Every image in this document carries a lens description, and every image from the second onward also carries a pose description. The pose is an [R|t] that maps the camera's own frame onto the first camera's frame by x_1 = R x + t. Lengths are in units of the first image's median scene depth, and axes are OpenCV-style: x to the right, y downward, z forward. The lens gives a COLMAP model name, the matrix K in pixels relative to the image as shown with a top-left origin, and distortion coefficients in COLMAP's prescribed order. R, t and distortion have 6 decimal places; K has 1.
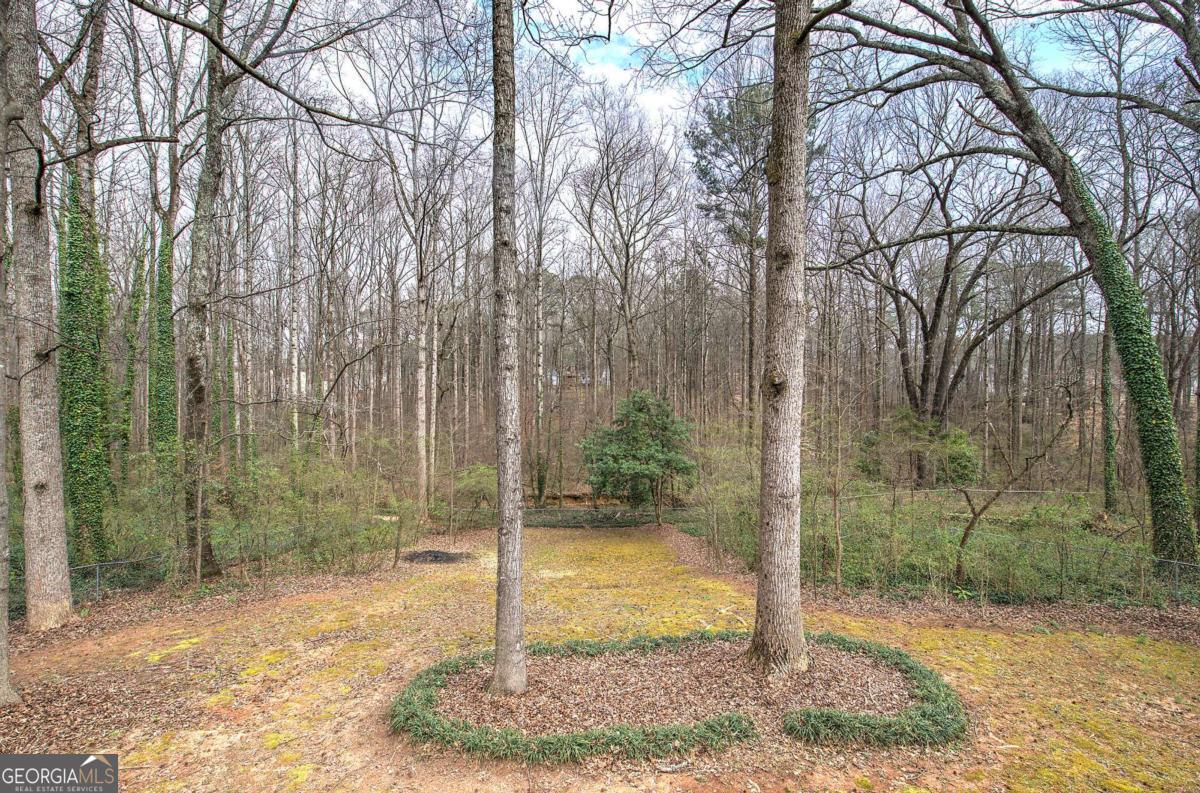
lens RADIAL K [[509.0, 0, 602.6], [0, 509.0, 398.4], [0, 0, 1]] dist [0.000398, 0.000305]
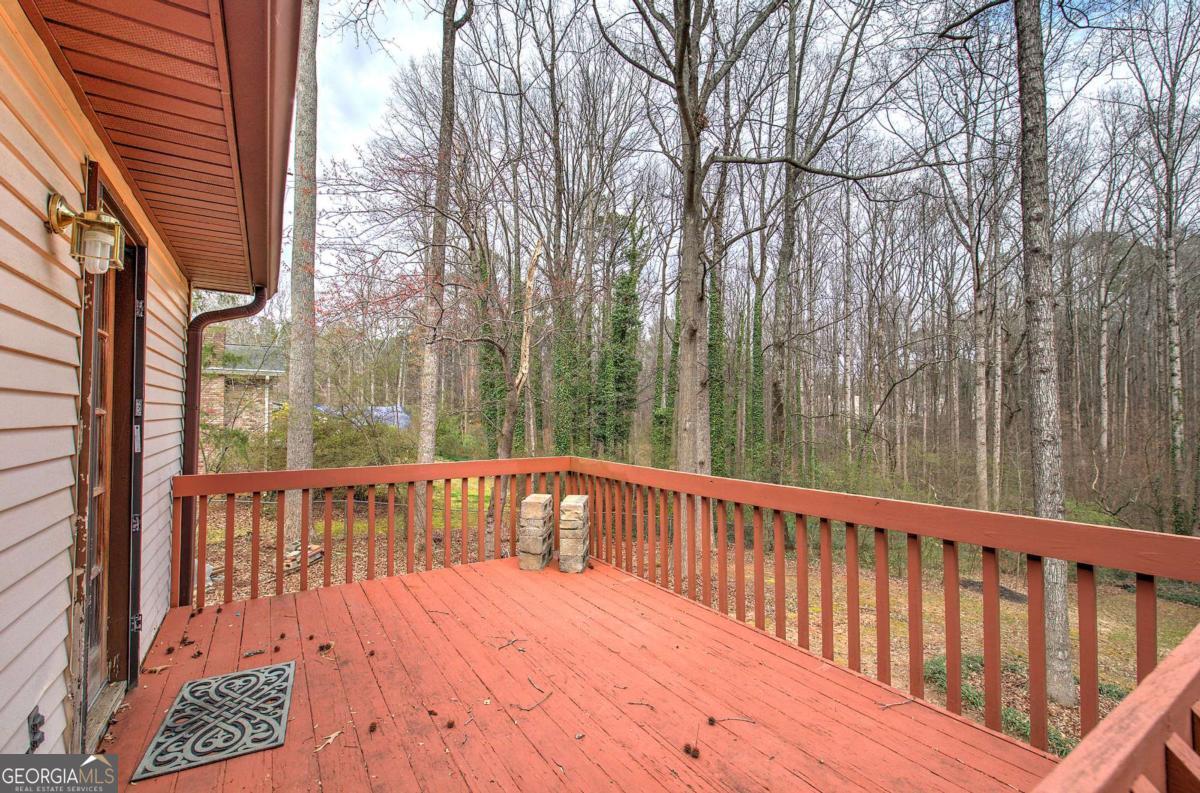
lens RADIAL K [[518.2, 0, 603.0], [0, 518.2, 394.8], [0, 0, 1]] dist [-0.001376, 0.000614]
pose [[0.550028, -0.028736, -0.834652, 0.057009], [-0.016994, 0.998816, -0.045587, 0.014799], [0.834973, 0.039259, 0.548888, -0.087074]]
